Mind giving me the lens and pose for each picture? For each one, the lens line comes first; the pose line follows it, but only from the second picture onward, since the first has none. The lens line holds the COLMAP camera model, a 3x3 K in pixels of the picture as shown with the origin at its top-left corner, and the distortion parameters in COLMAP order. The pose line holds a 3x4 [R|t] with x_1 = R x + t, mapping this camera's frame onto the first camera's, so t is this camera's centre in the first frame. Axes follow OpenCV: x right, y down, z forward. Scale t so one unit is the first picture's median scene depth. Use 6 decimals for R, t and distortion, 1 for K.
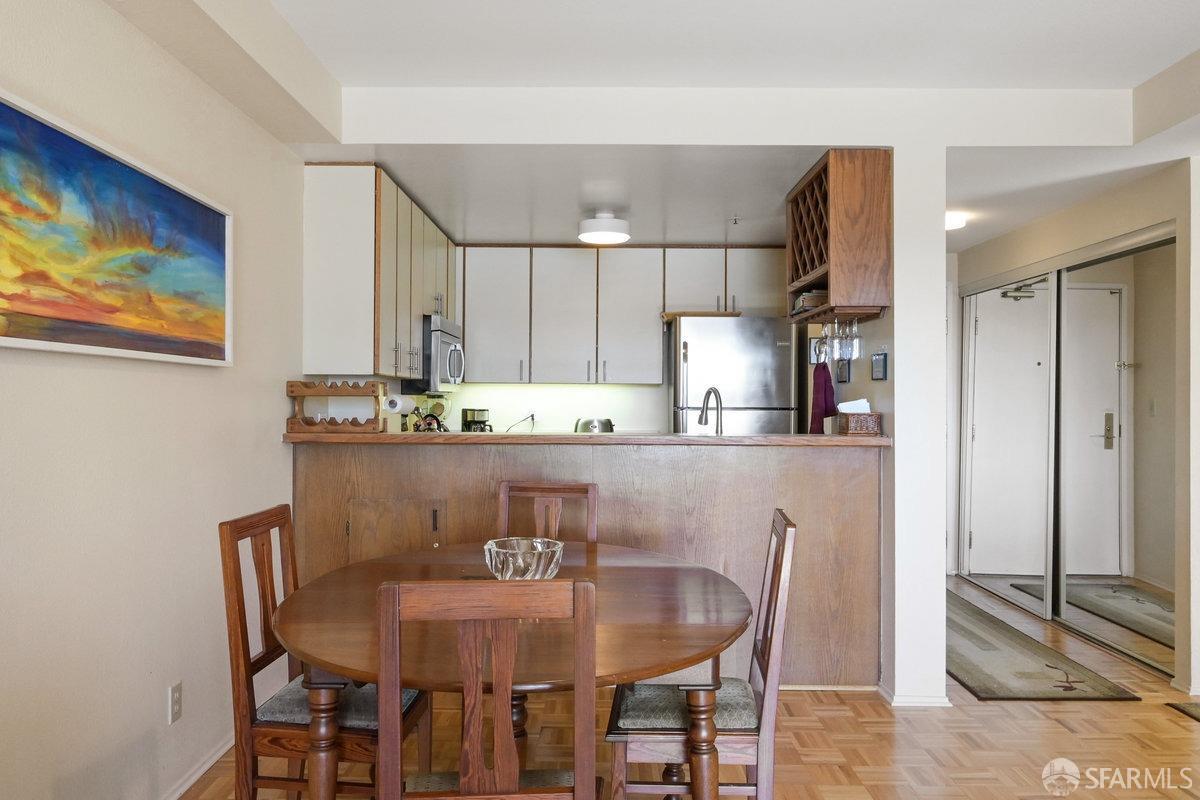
lens RADIAL K [[904.8, 0, 600.0], [0, 904.8, 400.0], [0, 0, 1]] dist [0.002398, -0.002686]
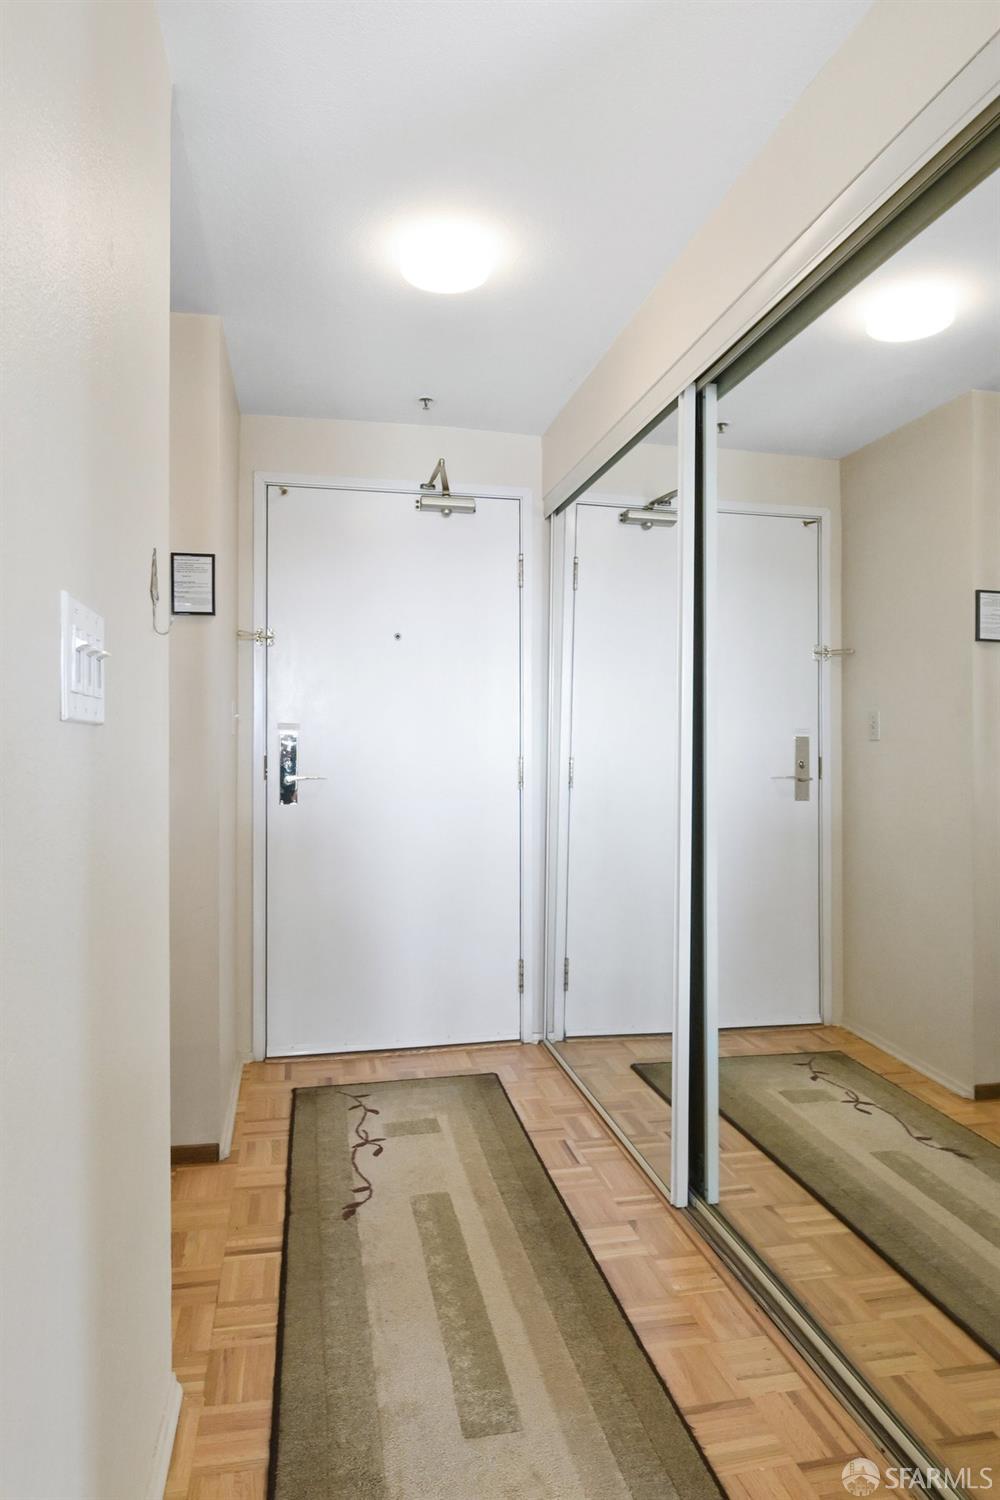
lens RADIAL K [[929.0, 0, 500.0], [0, 929.0, 750.0], [0, 0, 1]] dist [0.000594, -0.001540]
pose [[0.978486, -0.006582, 0.206210, 0.262160], [0.005071, 0.999956, 0.007854, 0.017557], [-0.206253, -0.006640, 0.978476, 0.478167]]
